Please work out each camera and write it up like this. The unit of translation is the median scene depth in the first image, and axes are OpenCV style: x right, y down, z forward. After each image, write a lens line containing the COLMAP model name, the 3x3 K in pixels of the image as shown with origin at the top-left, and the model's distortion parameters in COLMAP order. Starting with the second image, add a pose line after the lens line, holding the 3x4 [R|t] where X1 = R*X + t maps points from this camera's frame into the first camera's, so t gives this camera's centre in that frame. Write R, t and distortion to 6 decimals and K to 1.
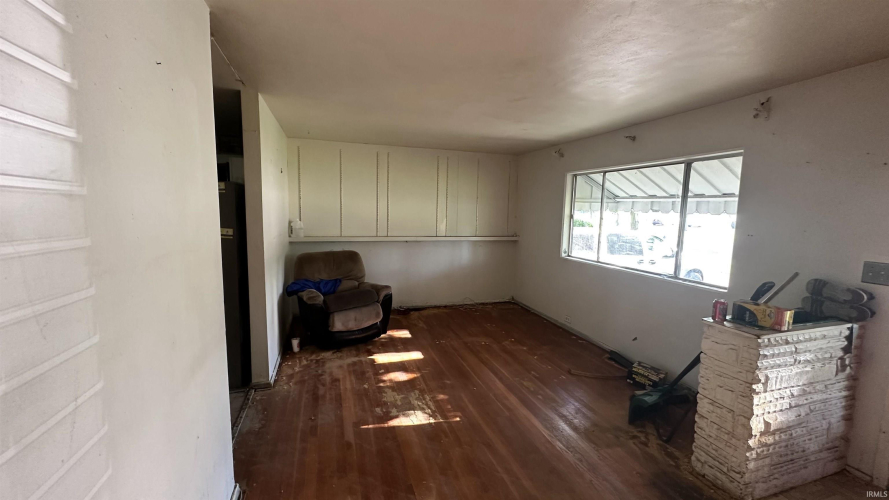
lens RADIAL K [[355.1, 0, 445.5], [0, 355.1, 248.4], [0, 0, 1]] dist [0.001231, 0.000028]
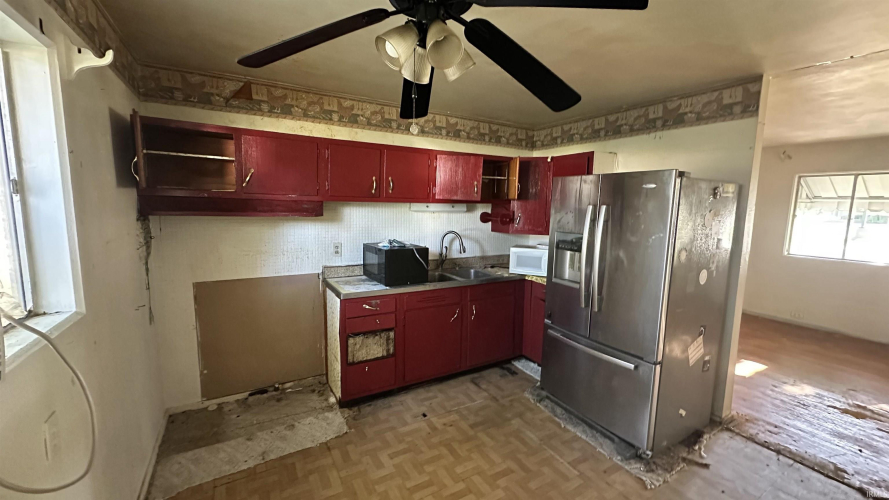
lens RADIAL K [[355.1, 0, 445.5], [0, 355.1, 248.4], [0, 0, 1]] dist [0.001231, 0.000028]
pose [[0.977432, -0.028774, 0.209279, -0.986152], [0.026263, 0.999546, 0.014769, -0.043072], [-0.209609, -0.008940, 0.977744, 0.218350]]
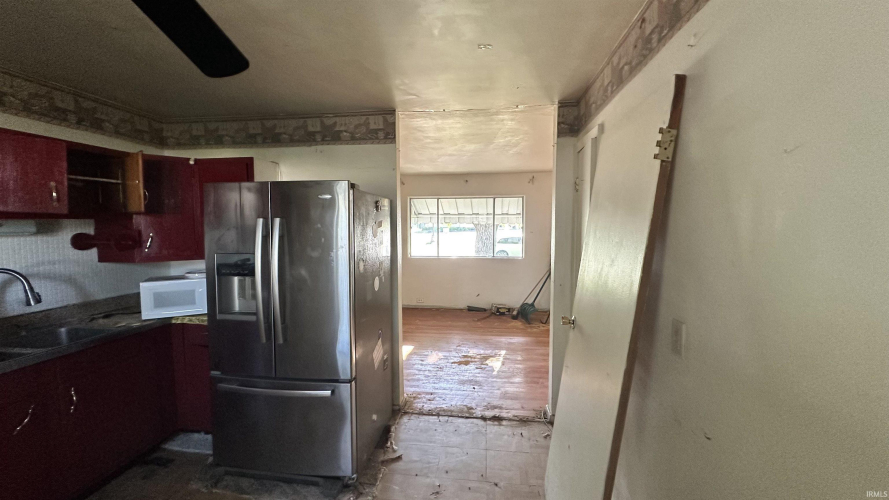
lens RADIAL K [[355.1, 0, 445.5], [0, 355.1, 248.4], [0, 0, 1]] dist [0.001231, 0.000028]
pose [[0.438180, -0.081222, 0.895210, -0.956458], [0.117234, 0.992567, 0.032672, -0.044399], [-0.891210, 0.090633, 0.444445, 0.299600]]
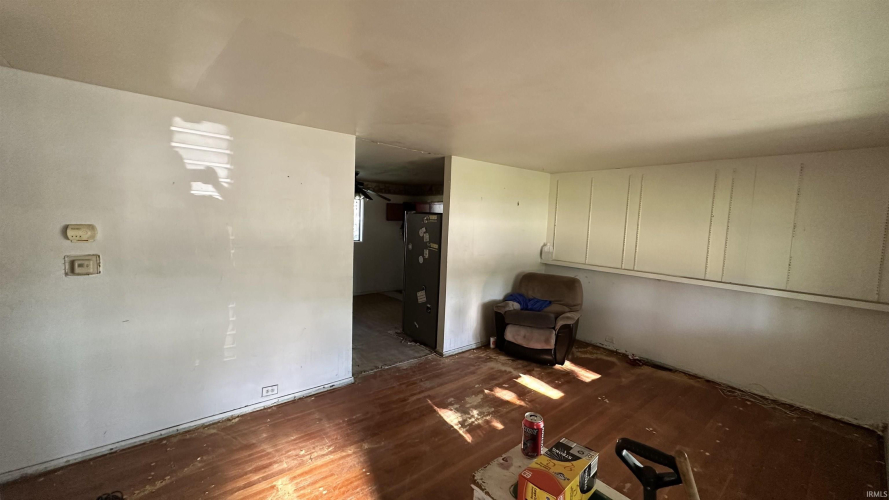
lens RADIAL K [[355.1, 0, 445.5], [0, 355.1, 248.4], [0, 0, 1]] dist [0.001231, 0.000028]
pose [[0.360593, 0.067478, -0.930279, 0.631563], [-0.134932, 0.990662, 0.019556, -0.054730], [0.922912, 0.118473, 0.366330, 0.335507]]
